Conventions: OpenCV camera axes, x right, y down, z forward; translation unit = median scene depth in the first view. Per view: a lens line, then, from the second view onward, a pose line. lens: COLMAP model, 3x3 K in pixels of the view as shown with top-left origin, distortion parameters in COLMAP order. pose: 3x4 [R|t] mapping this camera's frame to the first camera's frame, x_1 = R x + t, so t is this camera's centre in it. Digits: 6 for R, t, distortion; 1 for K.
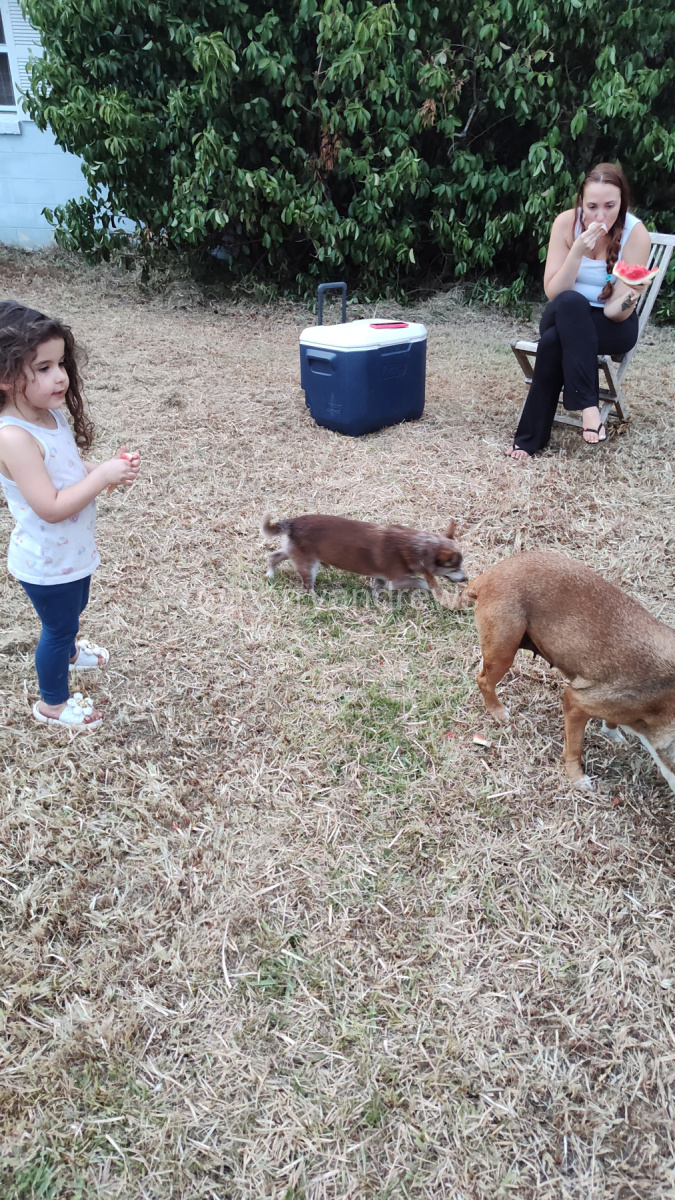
lens RADIAL K [[826.8, 0, 346.8], [0, 826.8, 596.8], [0, 0, 1]] dist [0.045681, -0.047179]
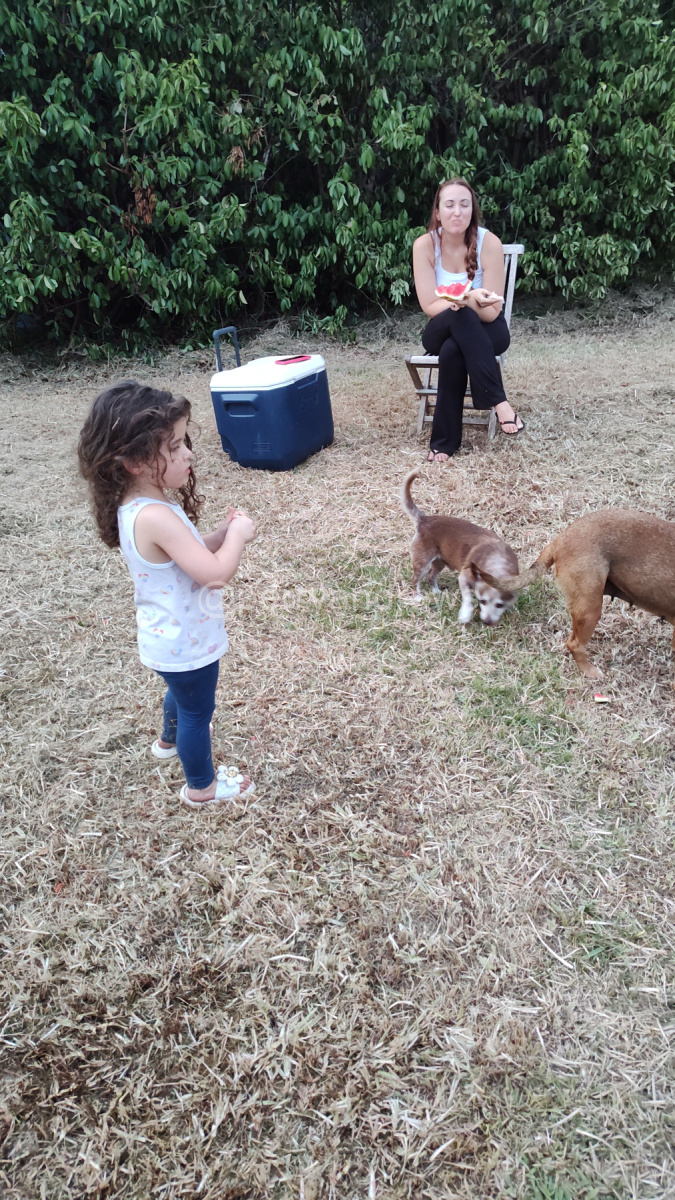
lens RADIAL K [[826.8, 0, 346.8], [0, 826.8, 596.8], [0, 0, 1]] dist [0.045681, -0.047179]
pose [[0.932335, -0.230594, 0.278526, -0.191042], [0.242703, 0.970056, -0.009303, -0.012720], [-0.268041, 0.076273, 0.960384, 0.013172]]
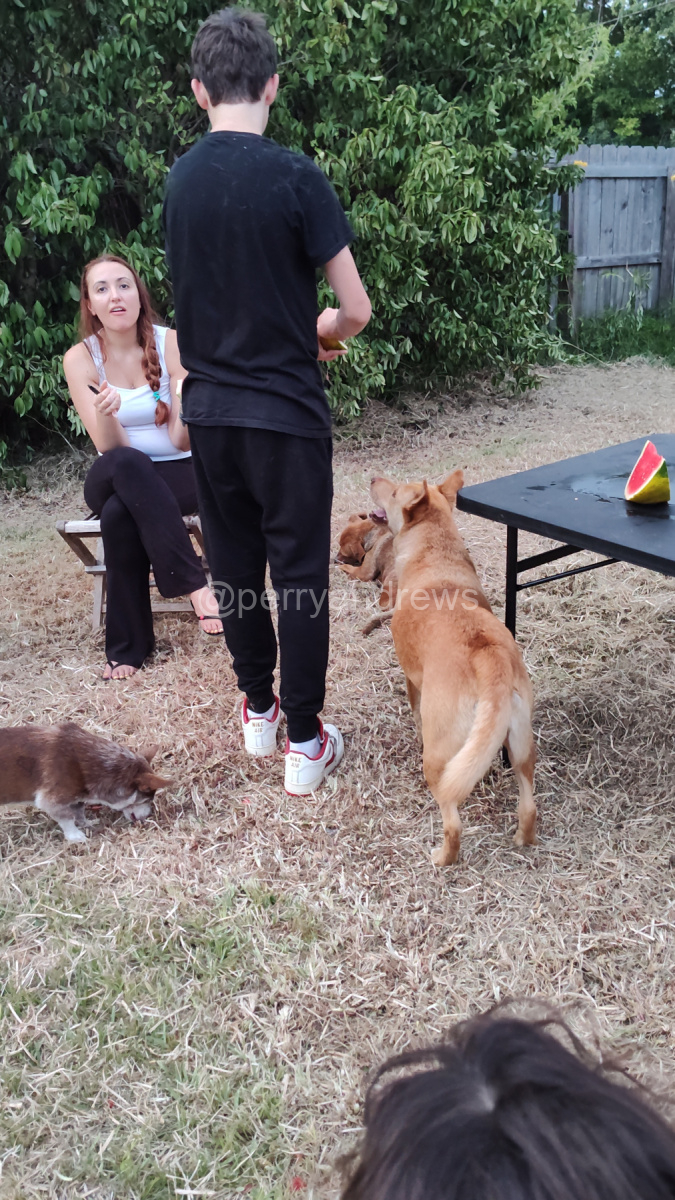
lens RADIAL K [[1044.2, 0, 337.5], [0, 1044.2, 600.0], [0, 0, 1]] dist [0.076506, -0.102759]
pose [[0.827838, -0.260219, 0.496961, -0.050430], [0.351824, 0.930853, -0.098655, -0.060364], [-0.436926, 0.256513, 0.862147, 0.114292]]
